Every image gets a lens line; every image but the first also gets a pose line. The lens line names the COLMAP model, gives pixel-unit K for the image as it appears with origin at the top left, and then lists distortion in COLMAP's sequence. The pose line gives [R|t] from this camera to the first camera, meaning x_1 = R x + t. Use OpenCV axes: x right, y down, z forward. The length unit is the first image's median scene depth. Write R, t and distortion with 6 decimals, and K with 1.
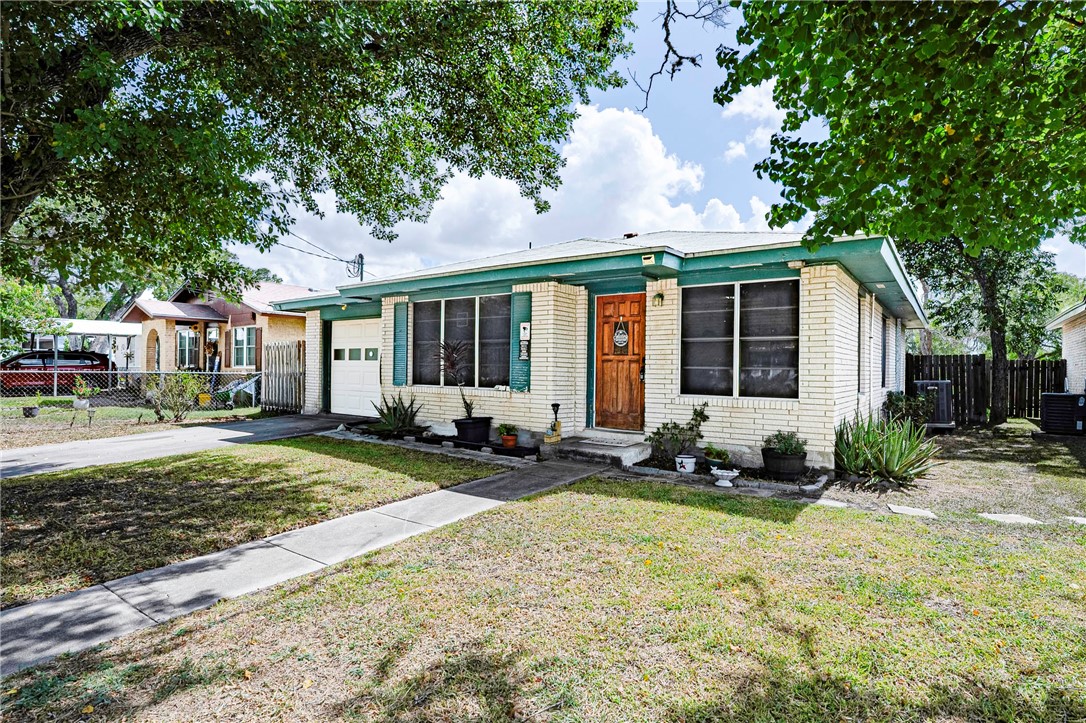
lens RADIAL K [[561.9, 0, 543.0], [0, 561.9, 361.5], [0, 0, 1]] dist [-0.000240, -0.000032]
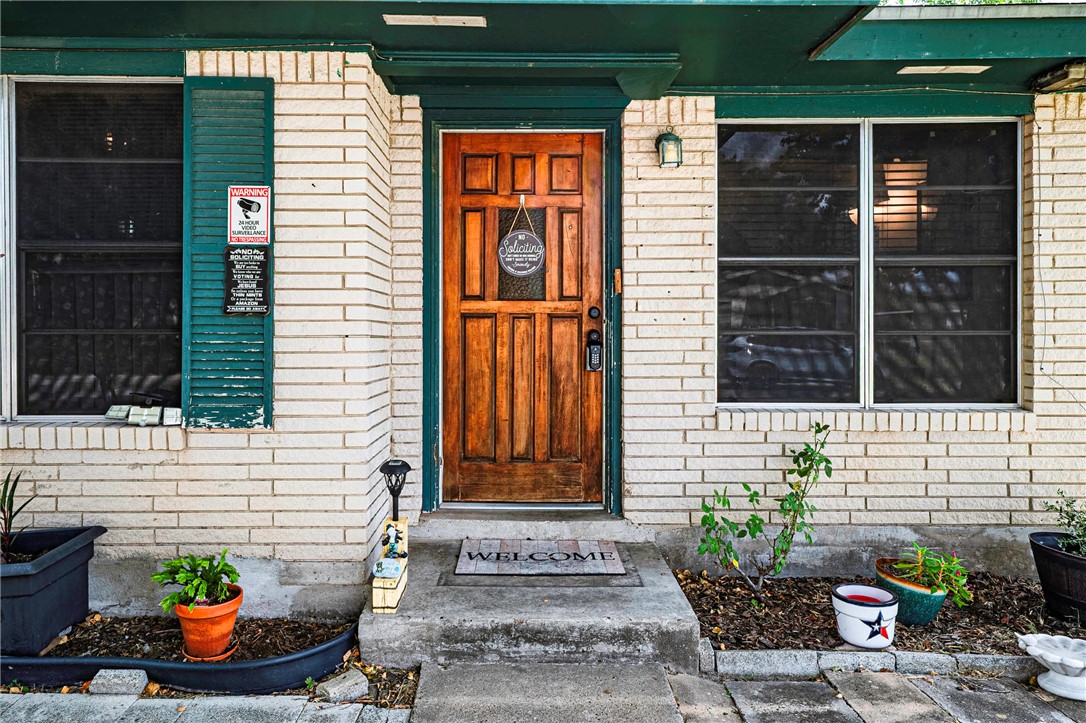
lens RADIAL K [[757.7, 0, 541.1], [0, 757.7, 322.4], [0, 0, 1]] dist [0.020030, 0.000161]
pose [[0.801266, -0.011286, 0.598202, -0.154914], [0.003856, 0.999899, 0.013699, -0.003799], [-0.598296, -0.008670, 0.801228, 0.637941]]
